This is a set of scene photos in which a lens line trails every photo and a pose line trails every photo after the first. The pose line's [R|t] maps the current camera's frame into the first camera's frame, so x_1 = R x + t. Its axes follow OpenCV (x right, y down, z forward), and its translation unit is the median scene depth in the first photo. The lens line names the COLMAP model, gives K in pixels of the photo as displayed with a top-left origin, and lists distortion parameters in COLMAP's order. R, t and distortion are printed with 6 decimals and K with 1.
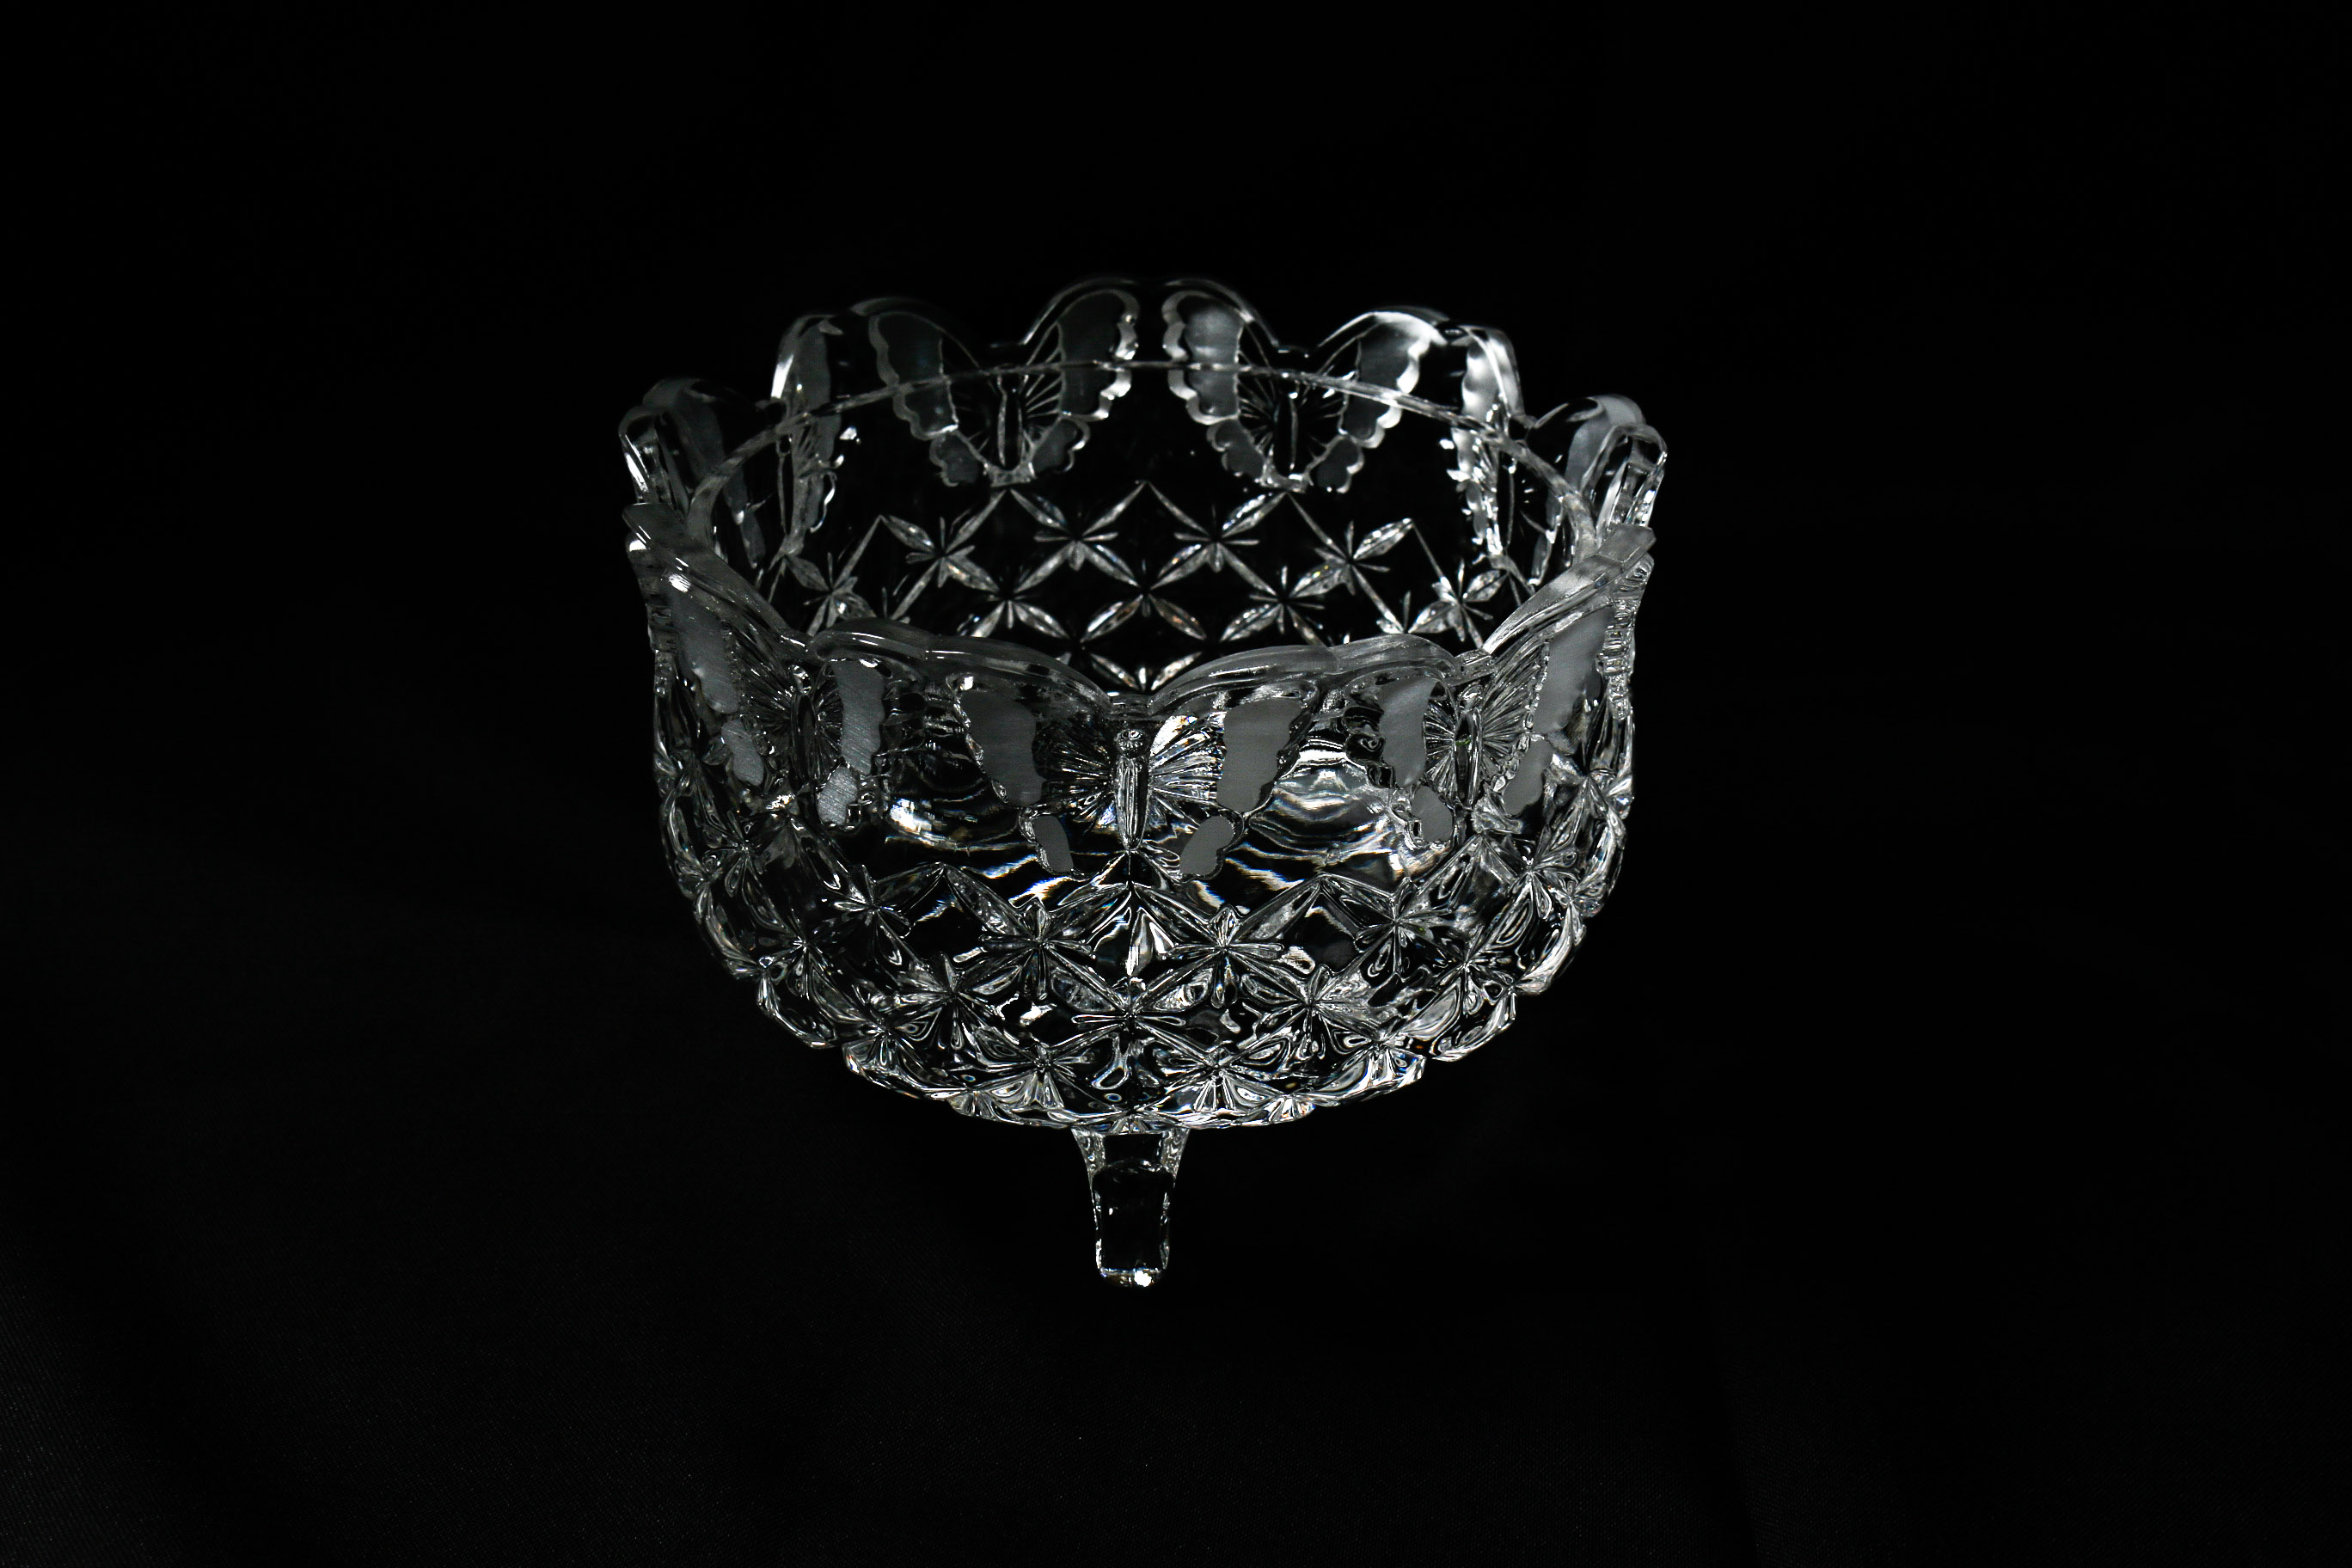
lens RADIAL K [[3758.2, 0, 1176.0], [0, 3758.2, 784.0], [0, 0, 1]] dist [0.009095, 0.038197]
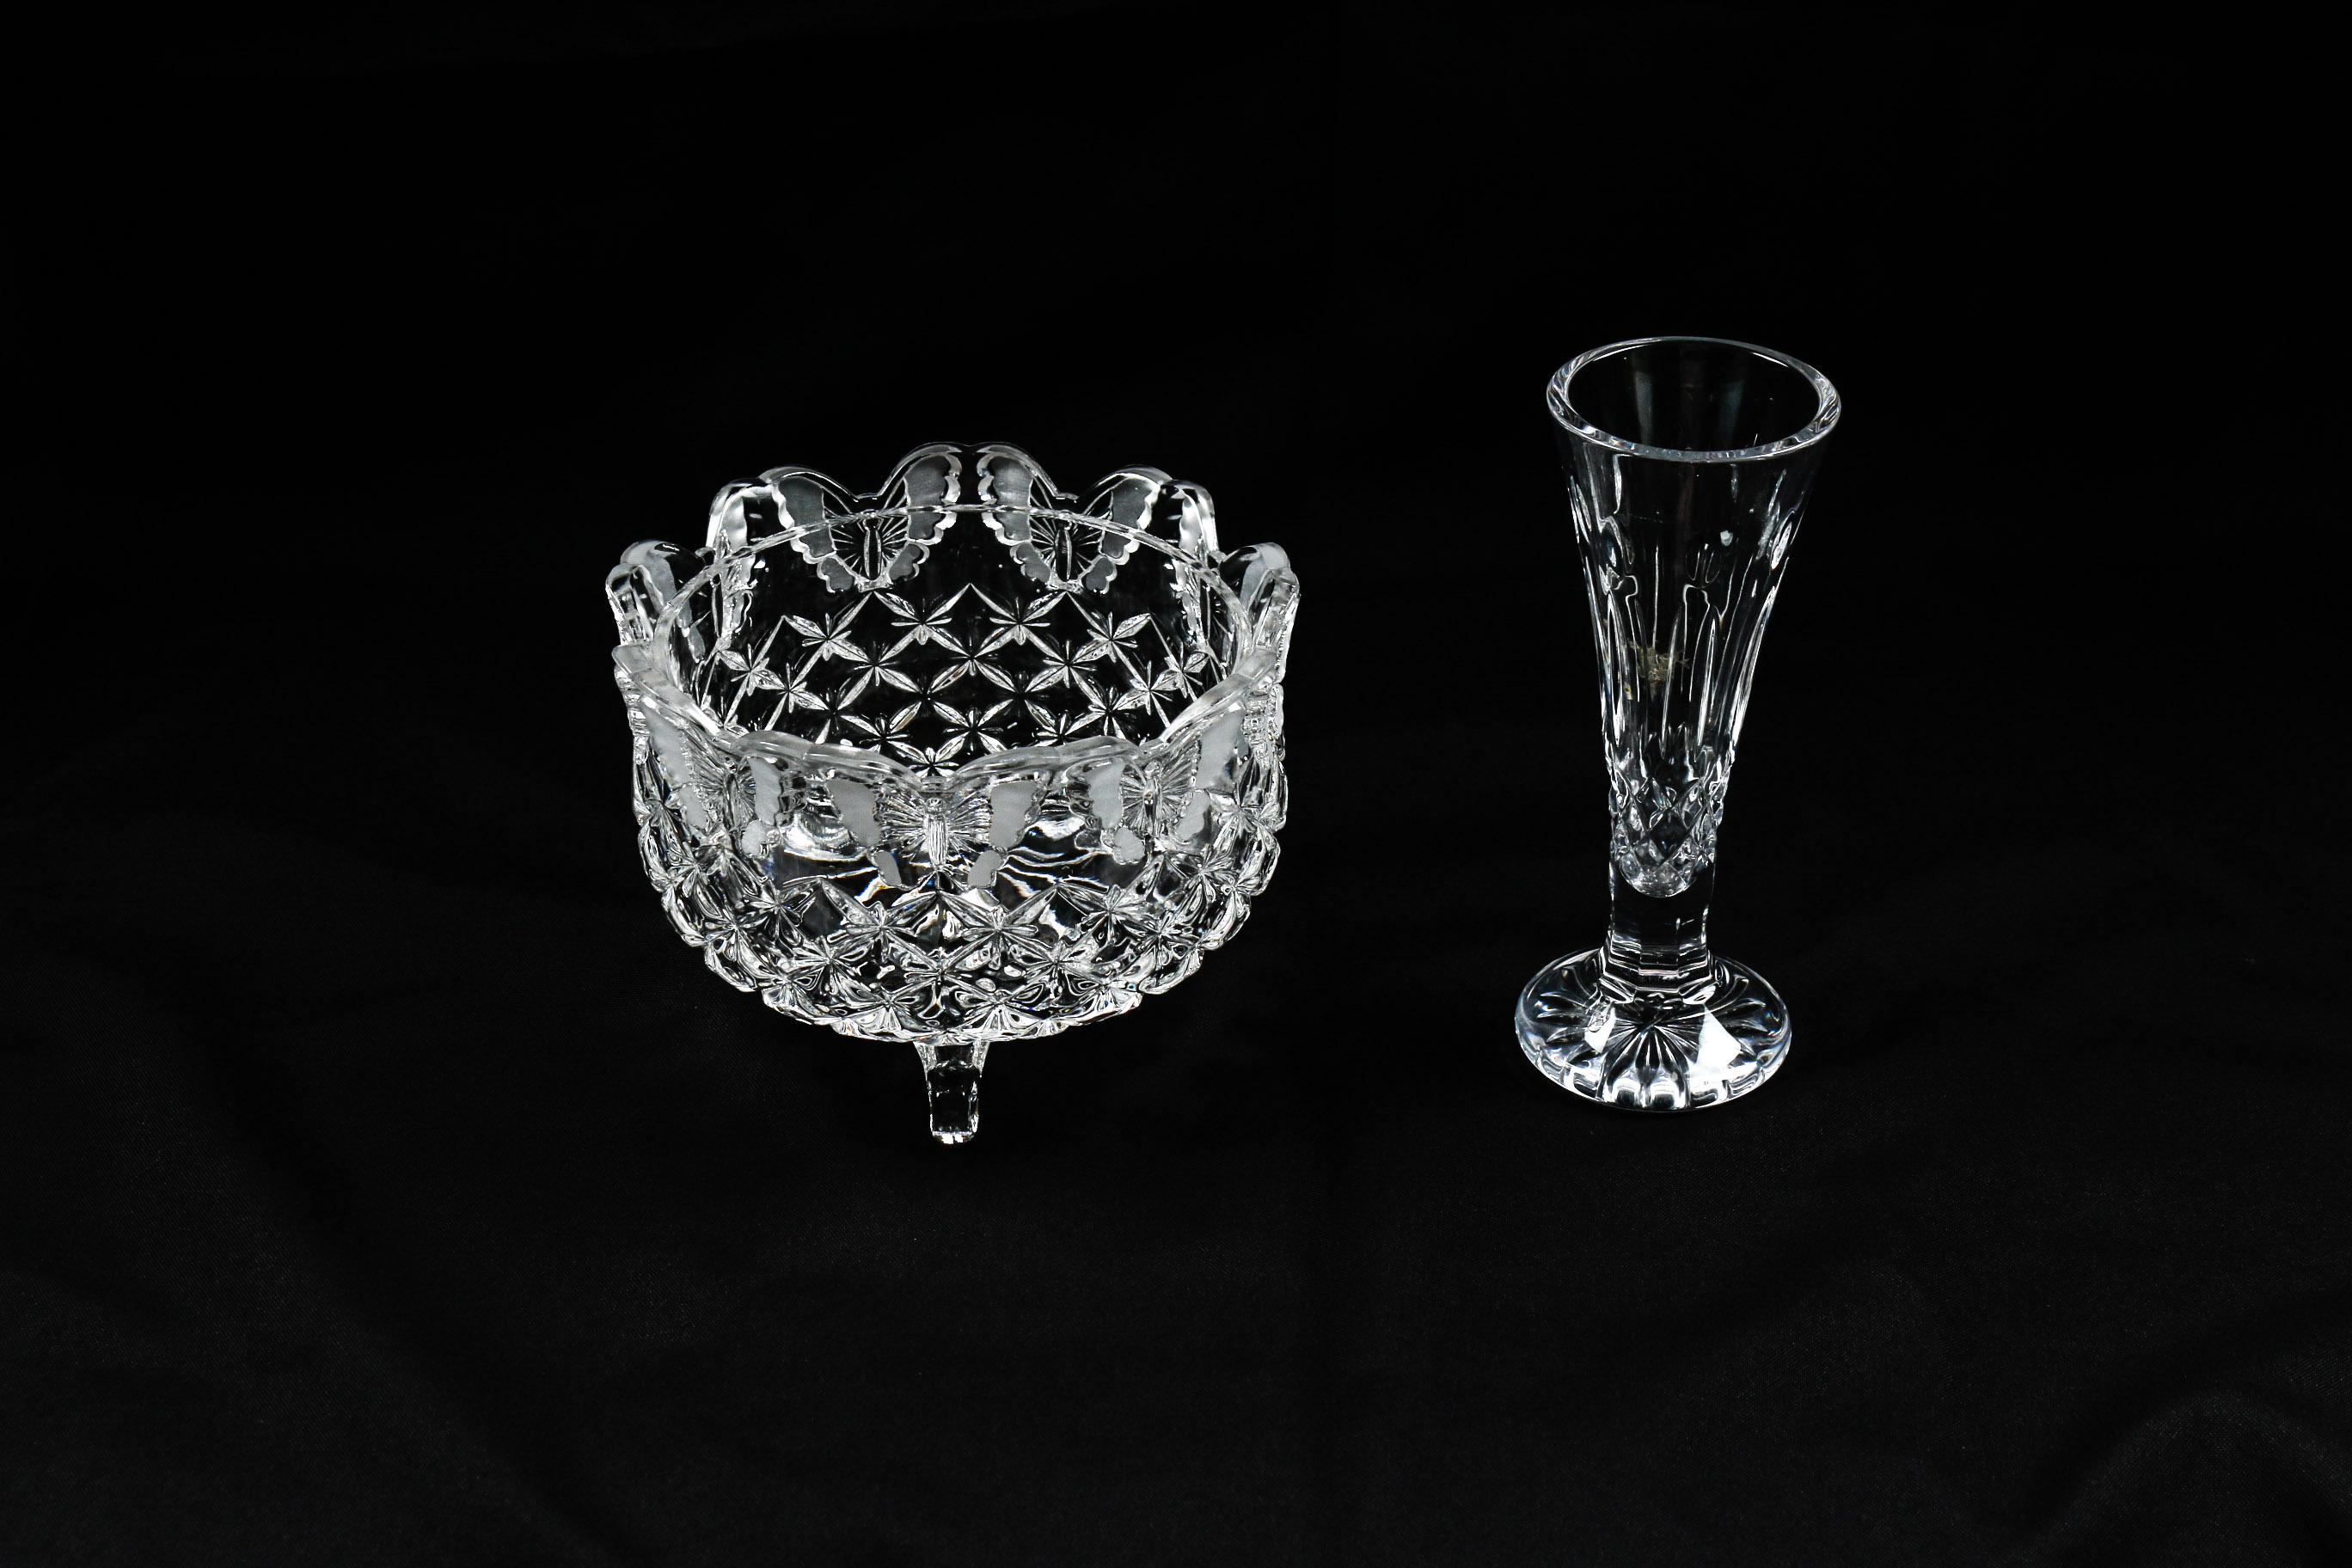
lens RADIAL K [[4134.3, 0, 1176.0], [0, 4134.3, 784.0], [0, 0, 1]] dist [-0.014103, -0.016473]
pose [[0.999862, -0.016566, 0.001475, 0.070527], [0.016479, 0.998779, 0.046565, -0.080238], [-0.002245, -0.046535, 0.998914, -0.606931]]
